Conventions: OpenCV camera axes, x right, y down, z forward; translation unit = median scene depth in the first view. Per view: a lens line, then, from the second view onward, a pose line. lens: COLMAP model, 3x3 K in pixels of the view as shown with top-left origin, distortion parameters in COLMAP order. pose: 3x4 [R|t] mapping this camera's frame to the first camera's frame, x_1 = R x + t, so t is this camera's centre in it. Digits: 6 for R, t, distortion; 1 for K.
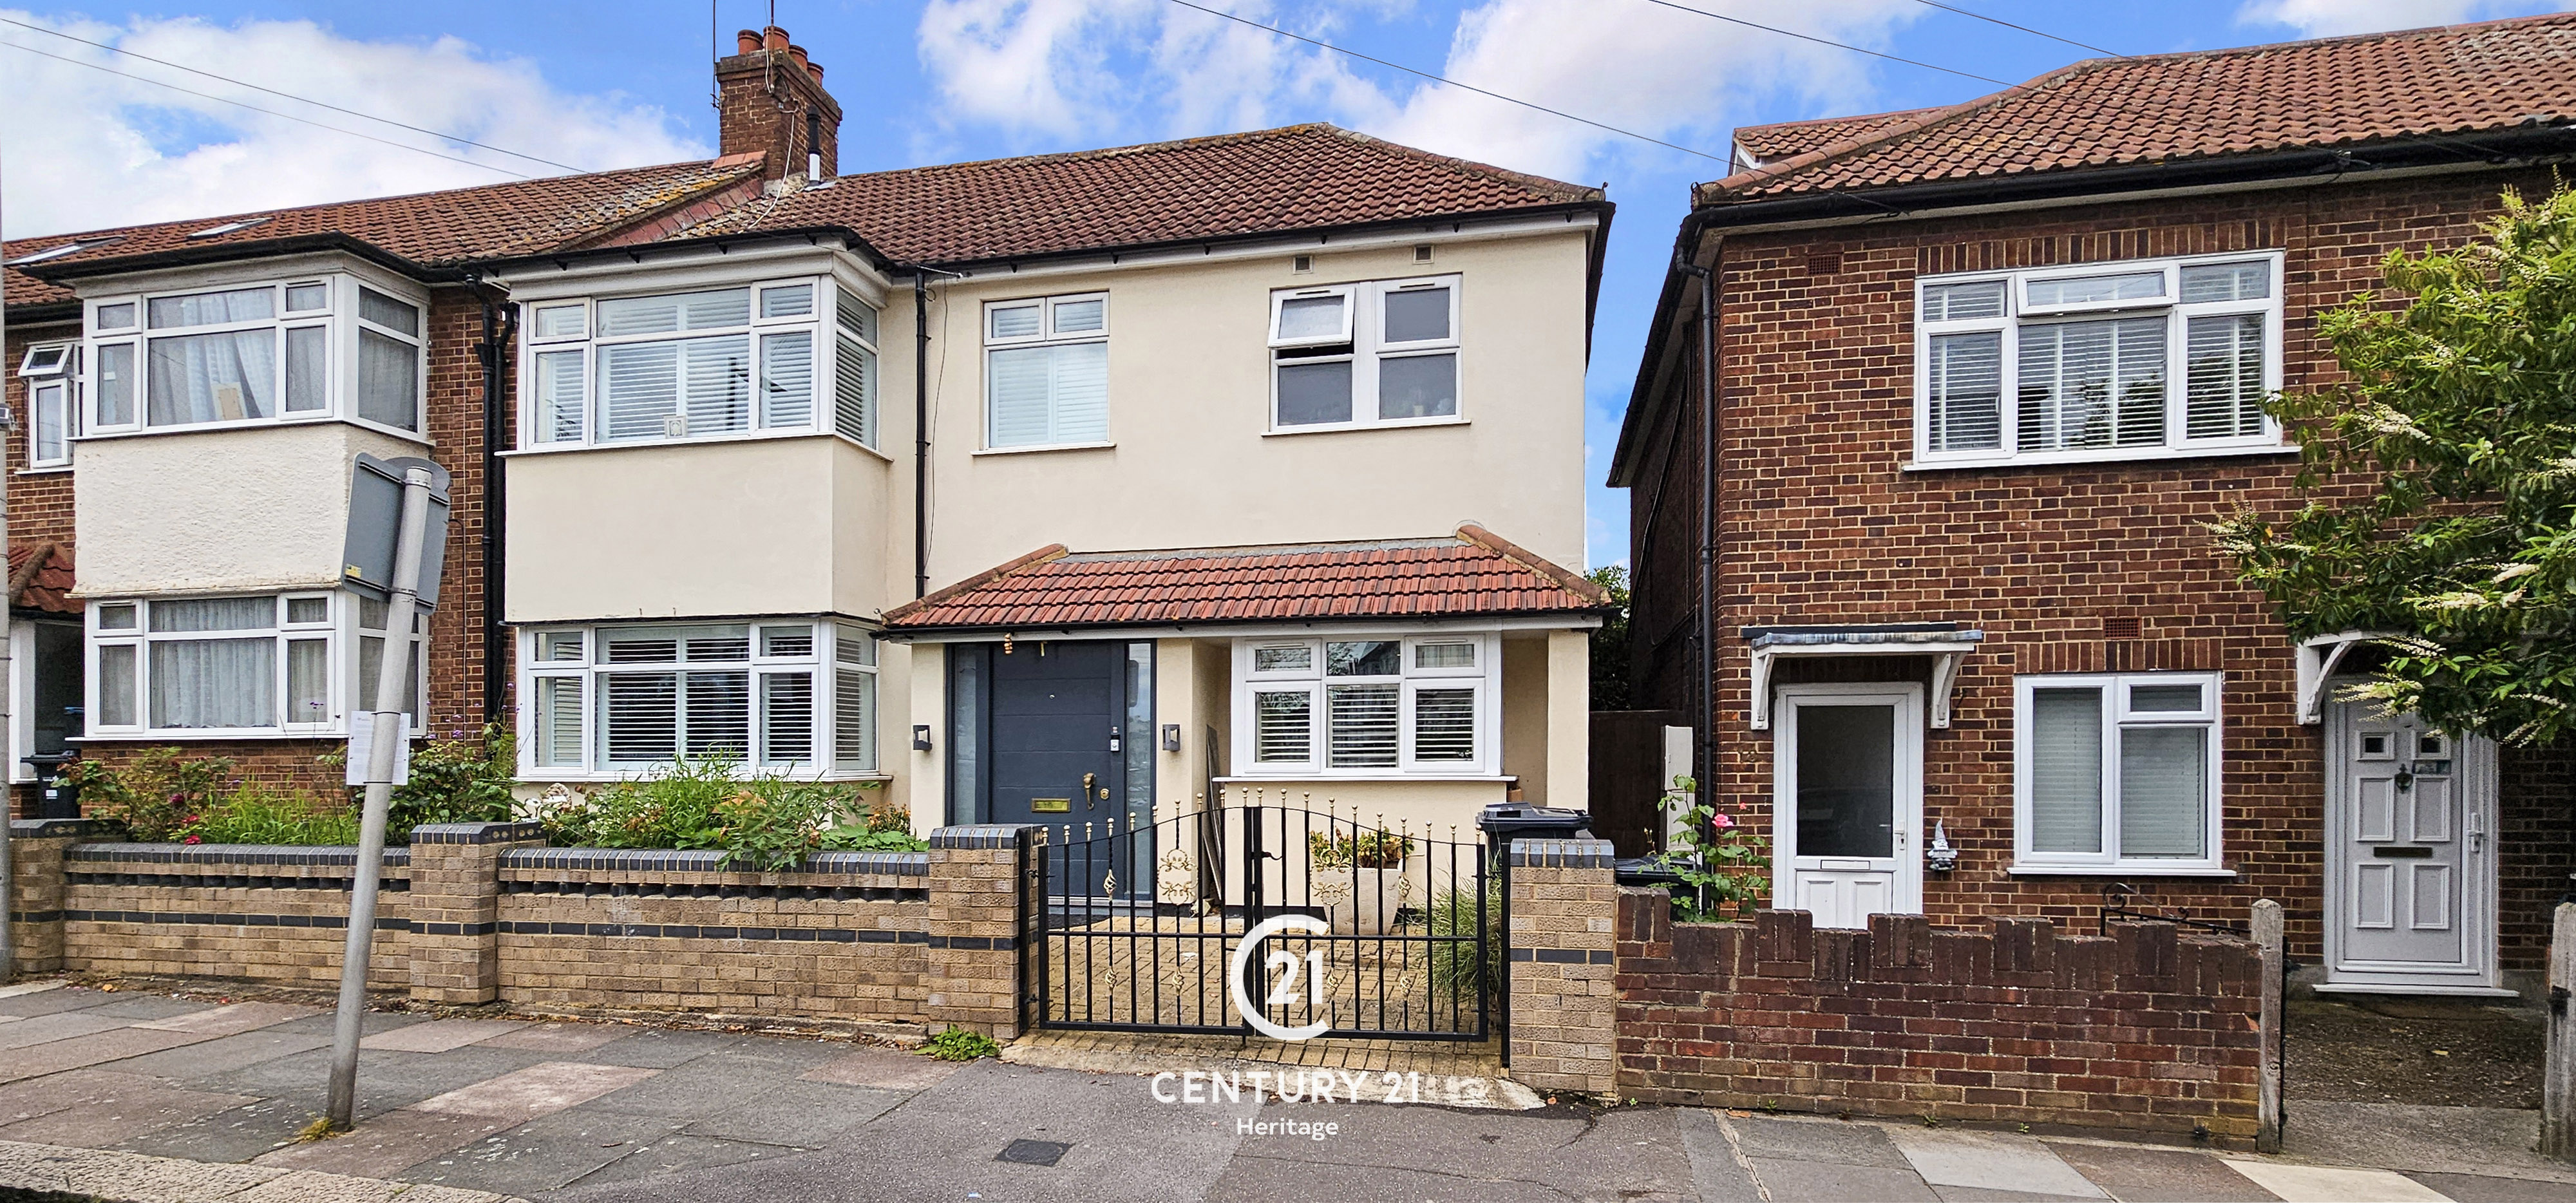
lens RADIAL K [[1211.4, 0, 1276.2], [0, 1211.4, 747.2], [0, 0, 1]] dist [0.000725, -0.000229]
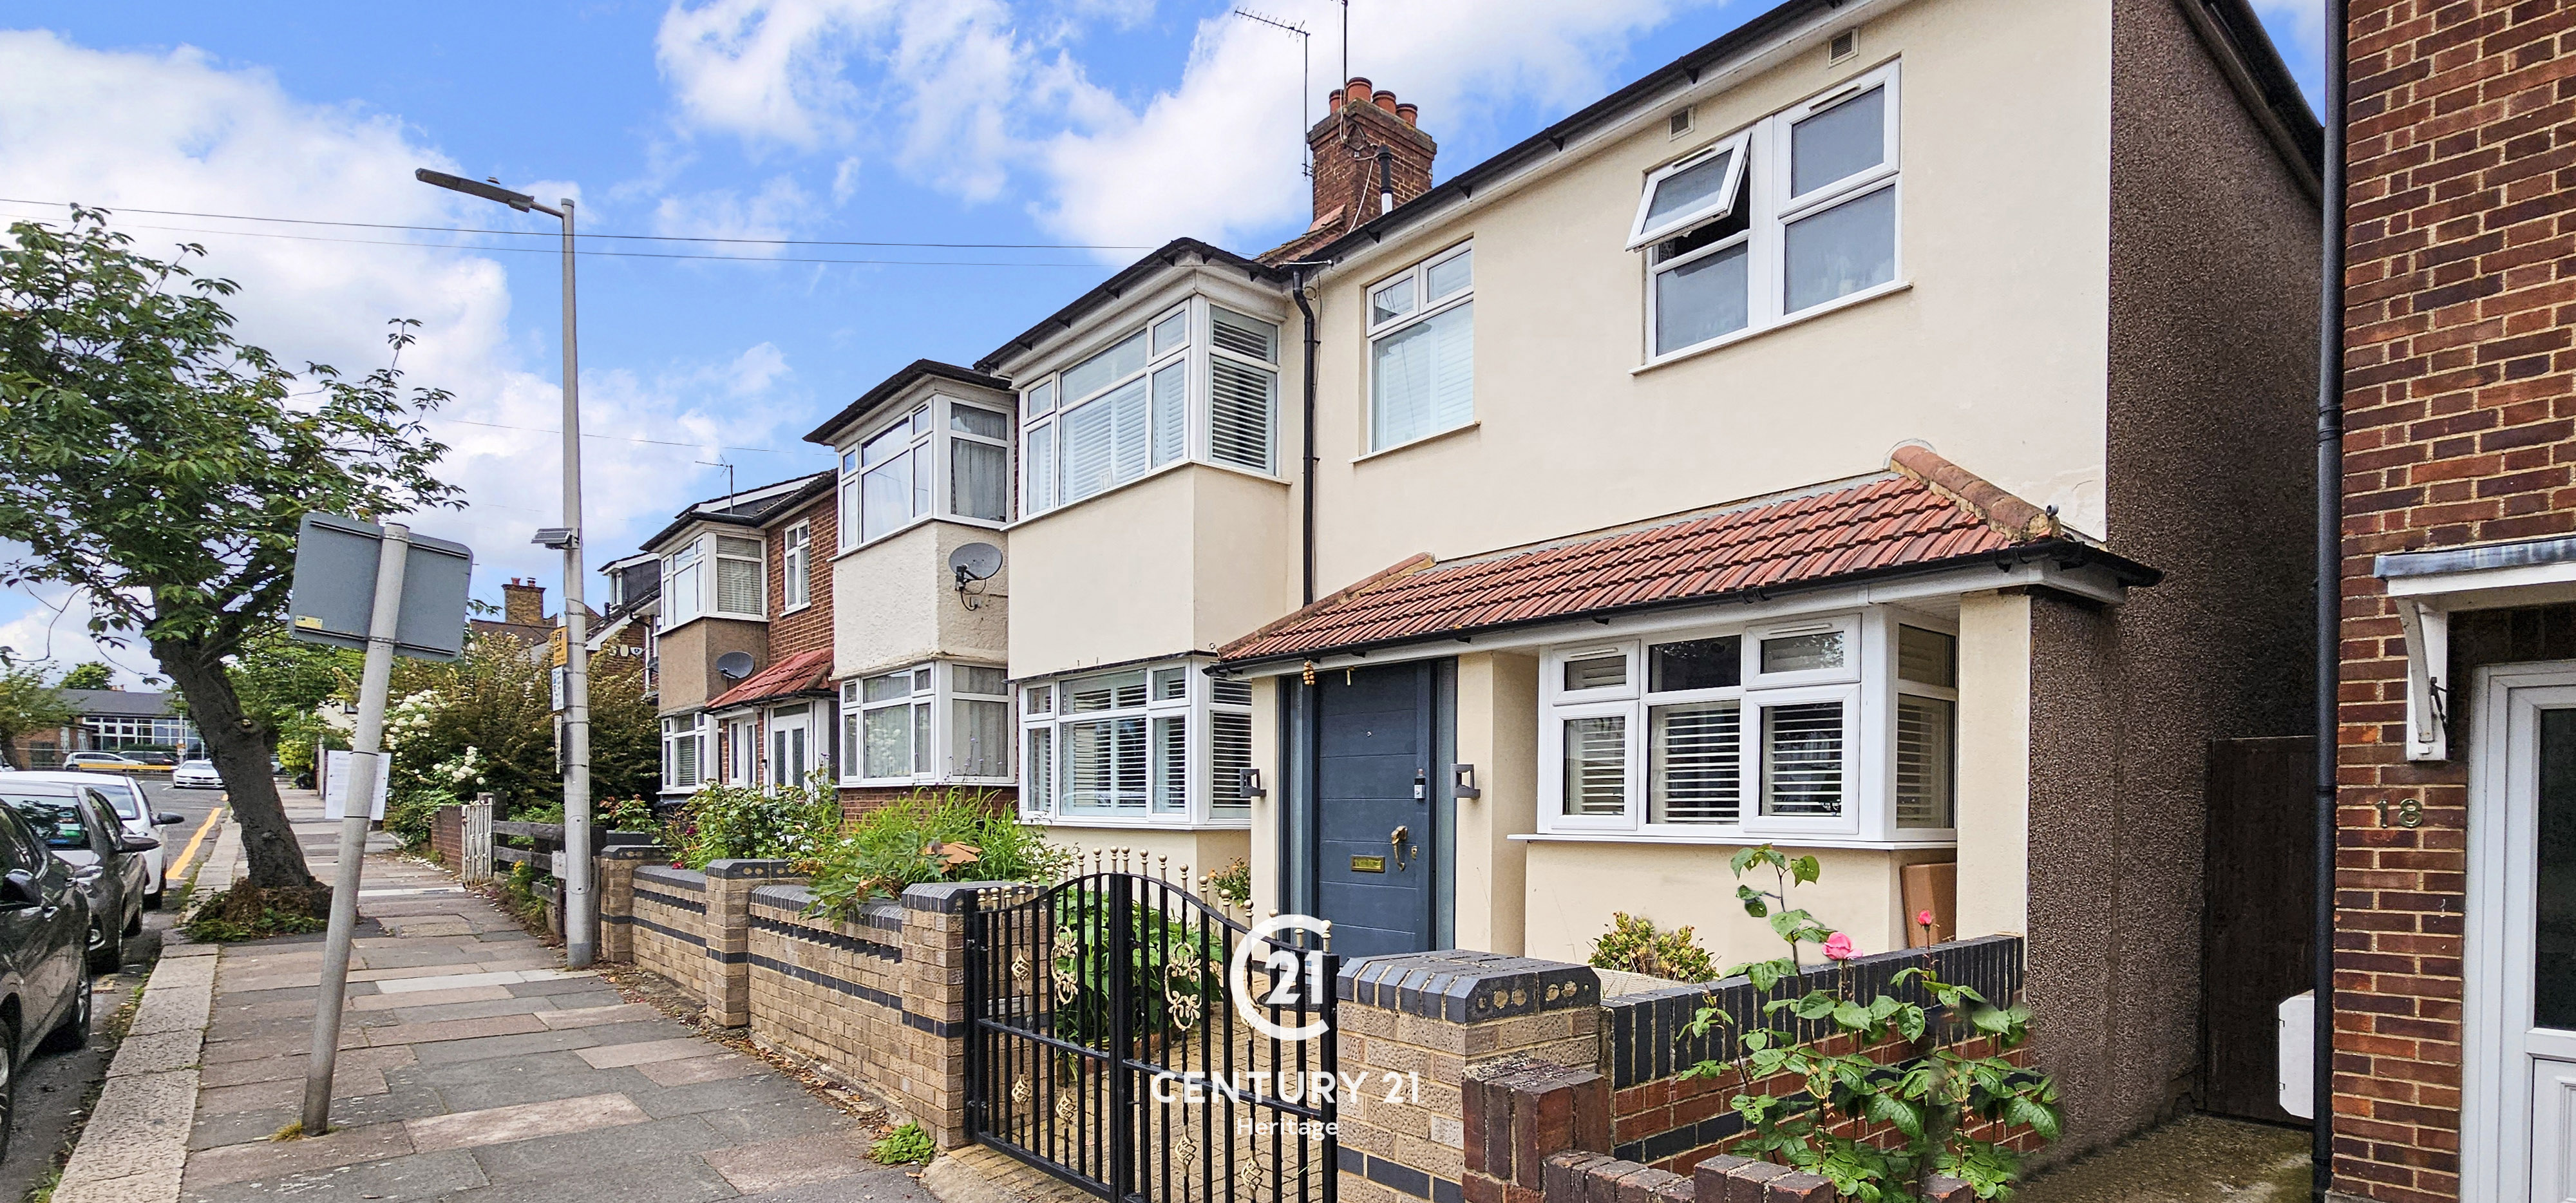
lens RADIAL K [[1211.4, 0, 1370.7], [0, 1211.4, 803.3], [0, 0, 1]] dist [0.000725, -0.000229]
pose [[0.811565, 0.007488, -0.584214, 0.326528], [-0.006941, 0.999971, 0.003174, 0.003929], [0.584221, 0.001479, 0.811594, 0.342189]]
